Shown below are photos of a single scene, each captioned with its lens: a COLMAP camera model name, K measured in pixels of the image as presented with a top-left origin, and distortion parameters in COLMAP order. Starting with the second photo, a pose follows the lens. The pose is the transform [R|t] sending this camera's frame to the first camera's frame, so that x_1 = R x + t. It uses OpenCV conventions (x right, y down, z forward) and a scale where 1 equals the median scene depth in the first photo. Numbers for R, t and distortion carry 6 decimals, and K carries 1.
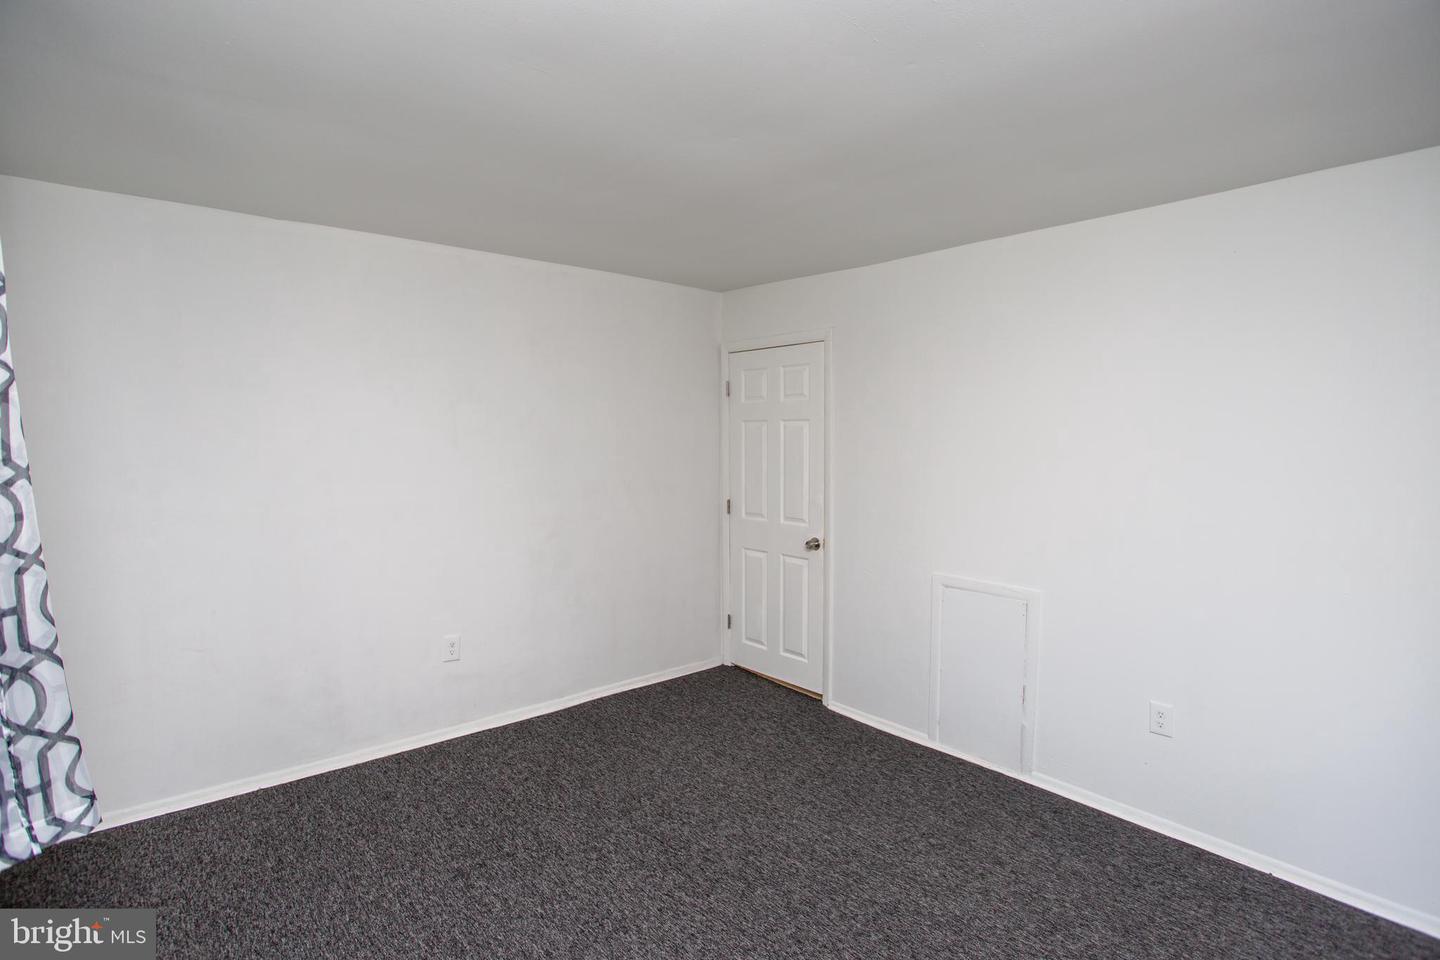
lens RADIAL K [[697.5, 0, 714.3], [0, 697.5, 466.0], [0, 0, 1]] dist [-0.073735, 0.029180]
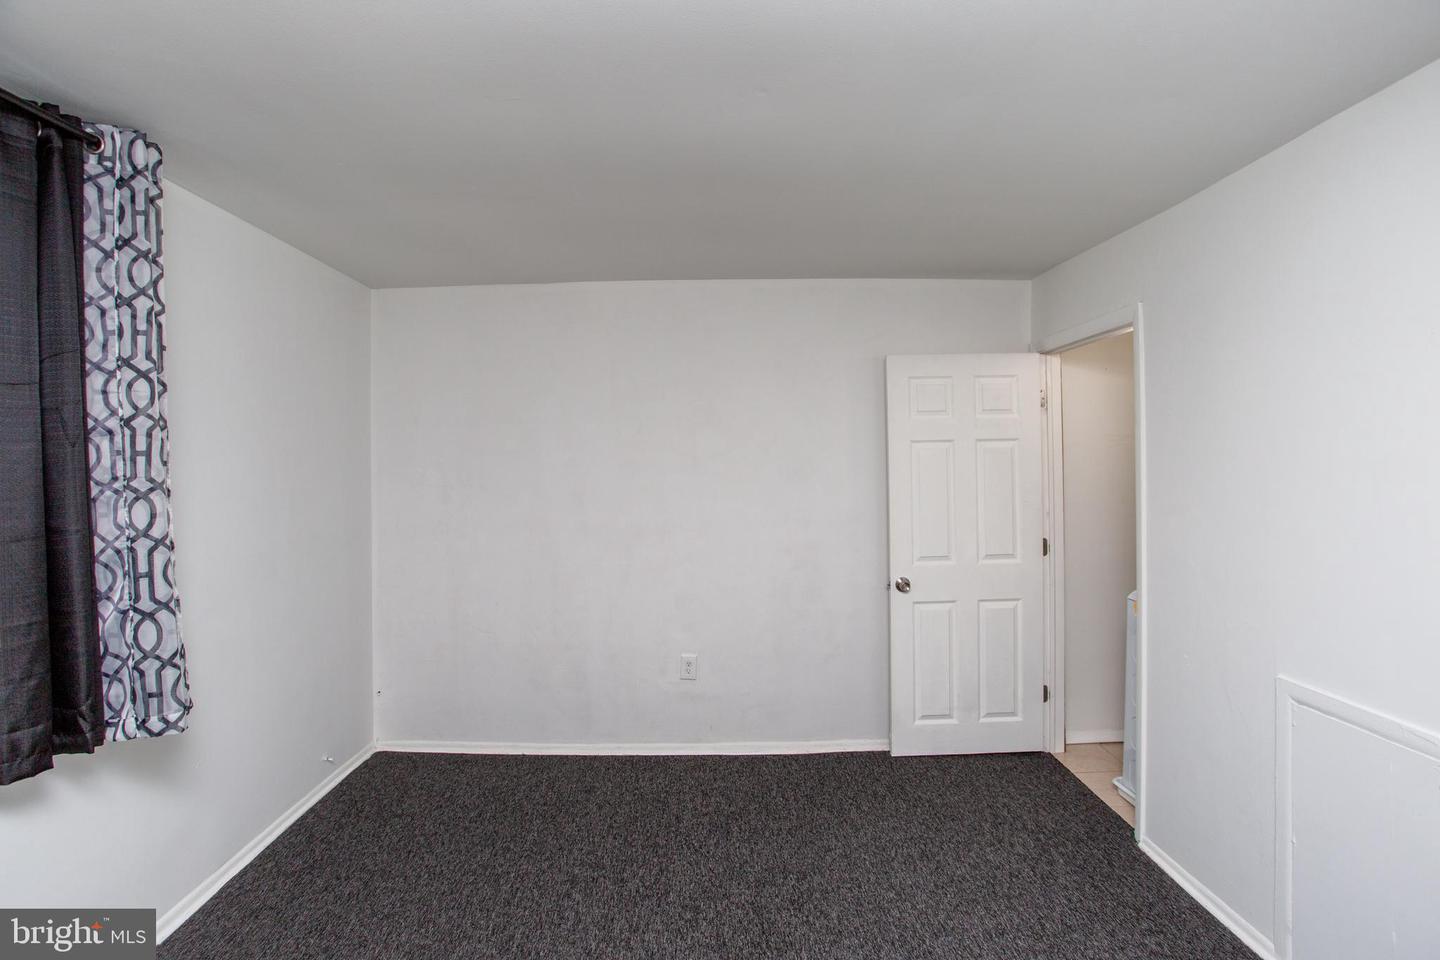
lens RADIAL K [[695.0, 0, 712.8], [0, 695.0, 474.8], [0, 0, 1]] dist [-0.078286, 0.032905]
pose [[0.756482, -0.004584, -0.653999, 0.372294], [-0.015062, 0.999588, -0.024428, 0.001876], [0.653841, 0.028330, 0.756101, 0.267358]]
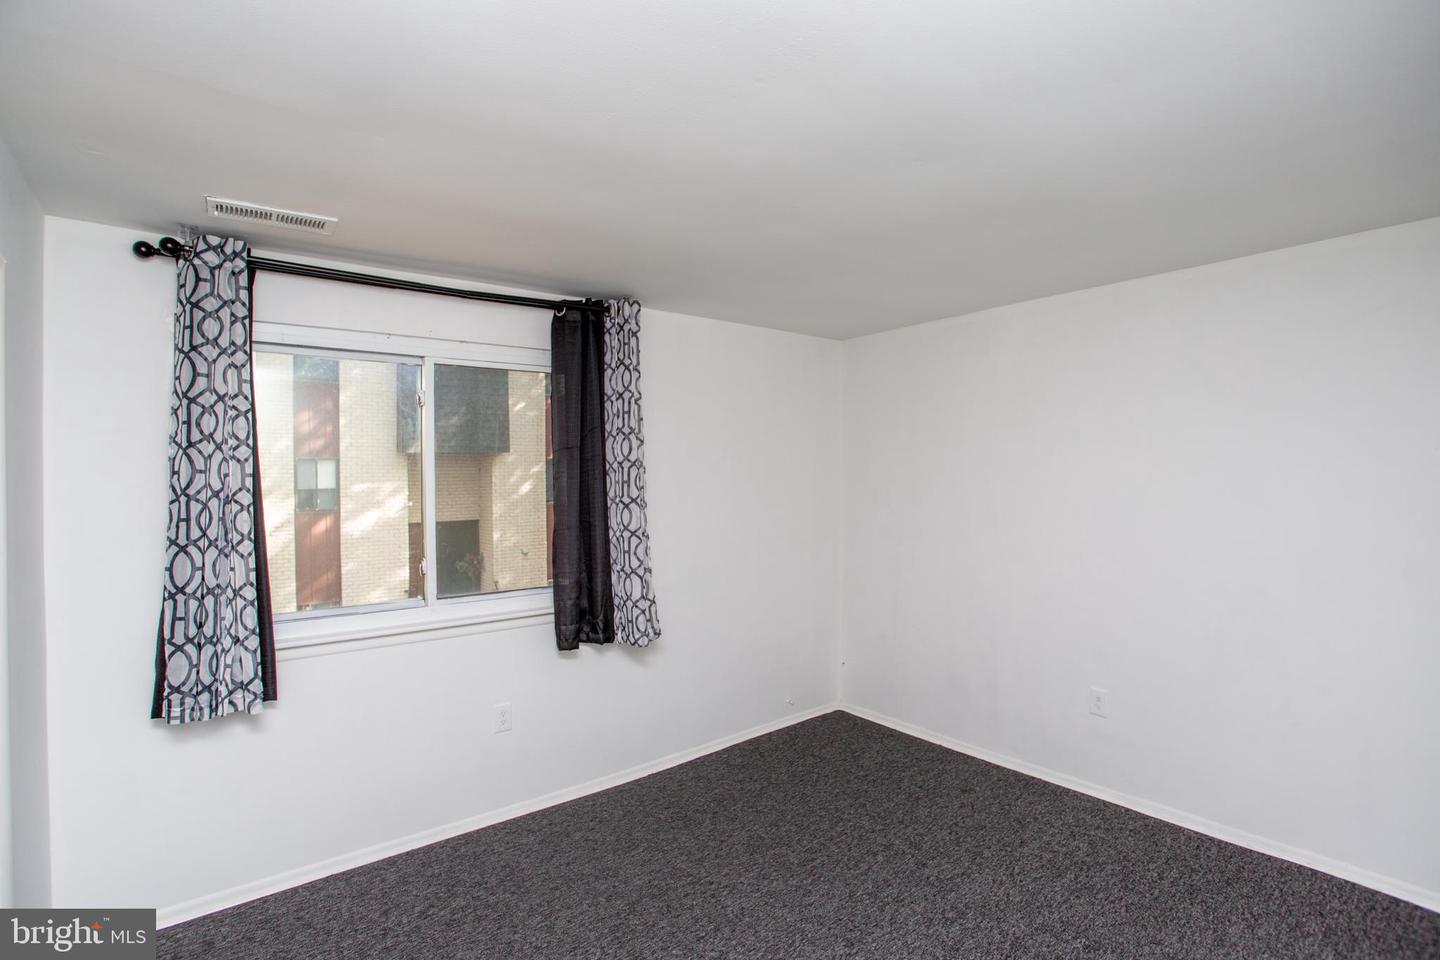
lens RADIAL K [[695.0, 0, 712.8], [0, 695.0, 474.8], [0, 0, 1]] dist [-0.078286, 0.032905]
pose [[-0.053187, -0.001956, -0.998583, 0.673640], [-0.031140, 0.999515, -0.000299, -0.039998], [0.998099, 0.031080, -0.053222, 0.579119]]
